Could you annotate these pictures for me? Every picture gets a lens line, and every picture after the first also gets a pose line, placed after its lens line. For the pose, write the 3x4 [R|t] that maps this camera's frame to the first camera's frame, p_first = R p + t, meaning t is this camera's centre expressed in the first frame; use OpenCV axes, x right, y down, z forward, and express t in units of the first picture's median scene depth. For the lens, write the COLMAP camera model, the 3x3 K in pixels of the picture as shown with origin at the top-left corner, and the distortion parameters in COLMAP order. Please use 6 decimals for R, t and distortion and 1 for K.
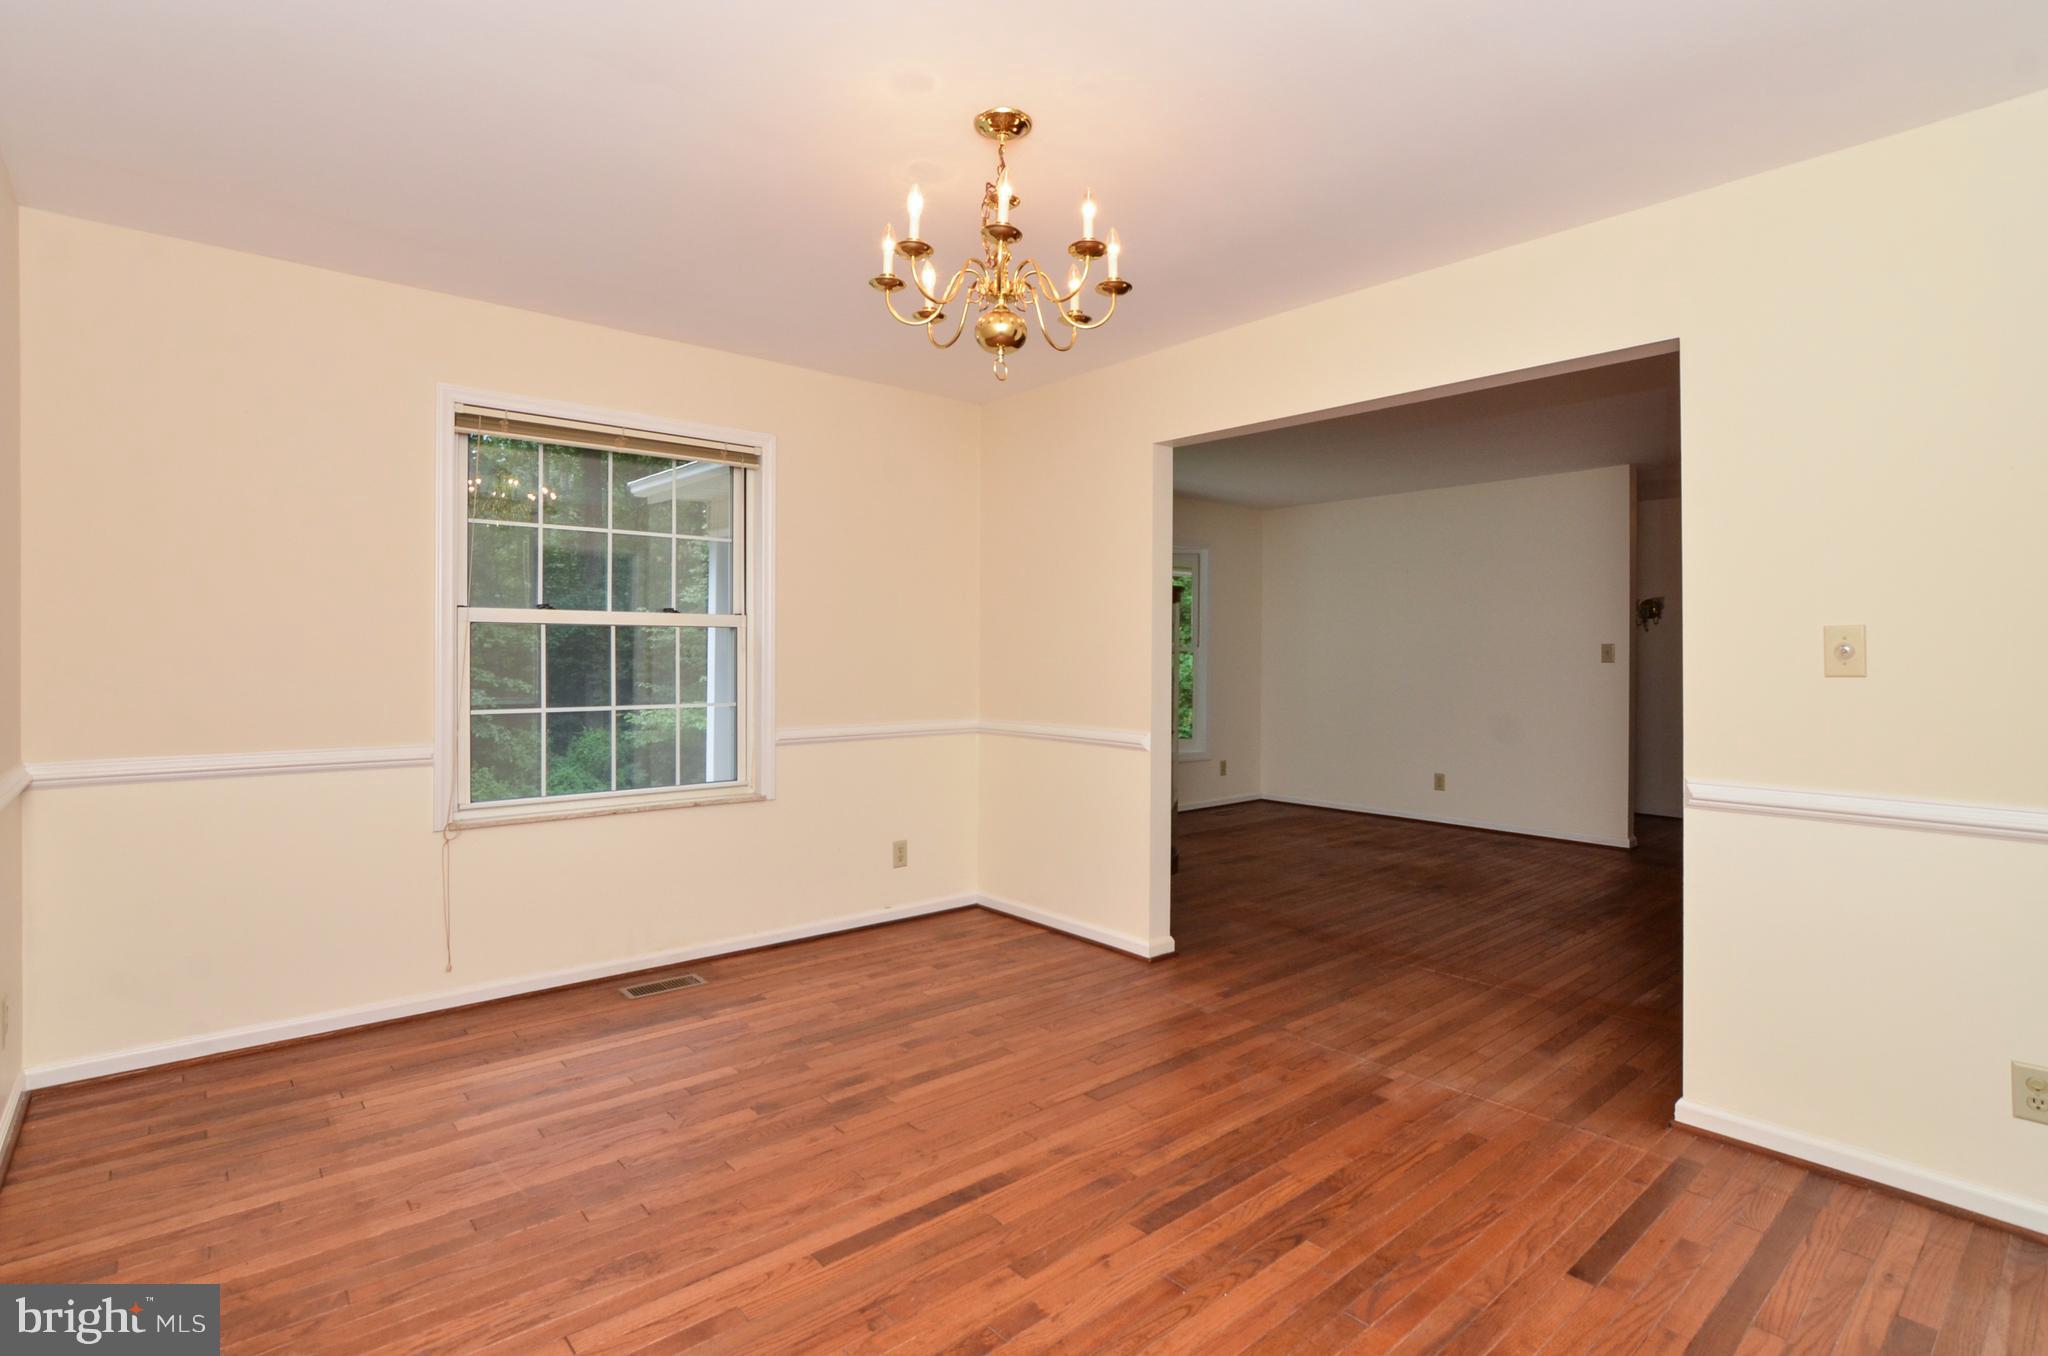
lens RADIAL K [[974.2, 0, 1024.0], [0, 974.2, 678.0], [0, 0, 1]] dist [-0.022442, 0.000422]
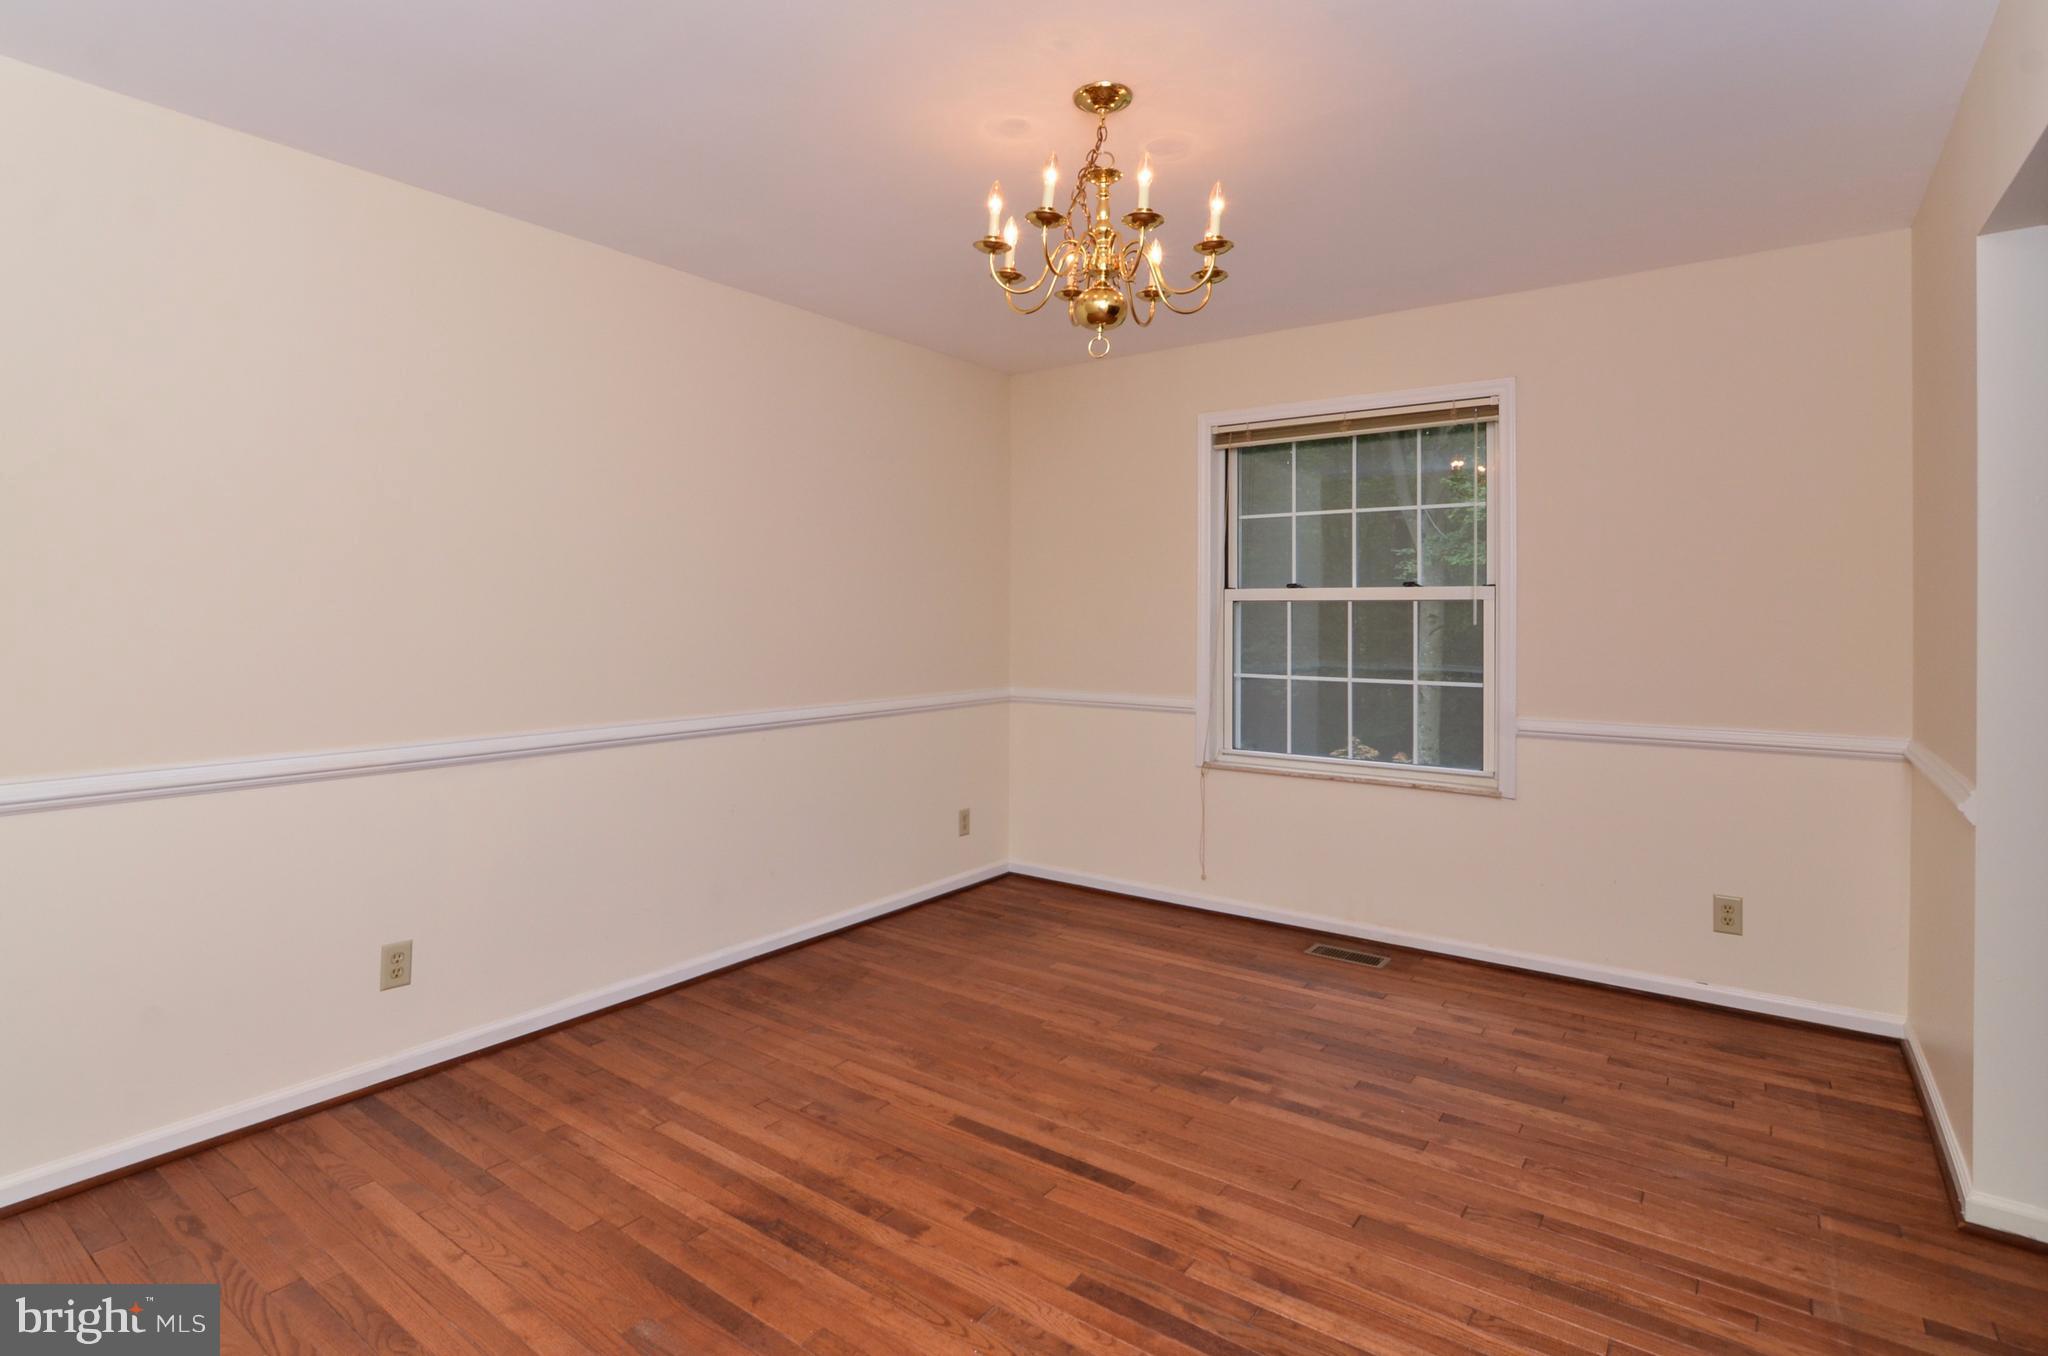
lens RADIAL K [[1009.2, 0, 1022.2], [0, 1009.2, 639.2], [0, 0, 1]] dist [-0.034264, 0.010803]
pose [[0.238916, 0.020137, -0.970831, 0.626588], [-0.028169, 0.999508, 0.013799, -0.021179], [0.970632, 0.024050, 0.239366, 0.456679]]
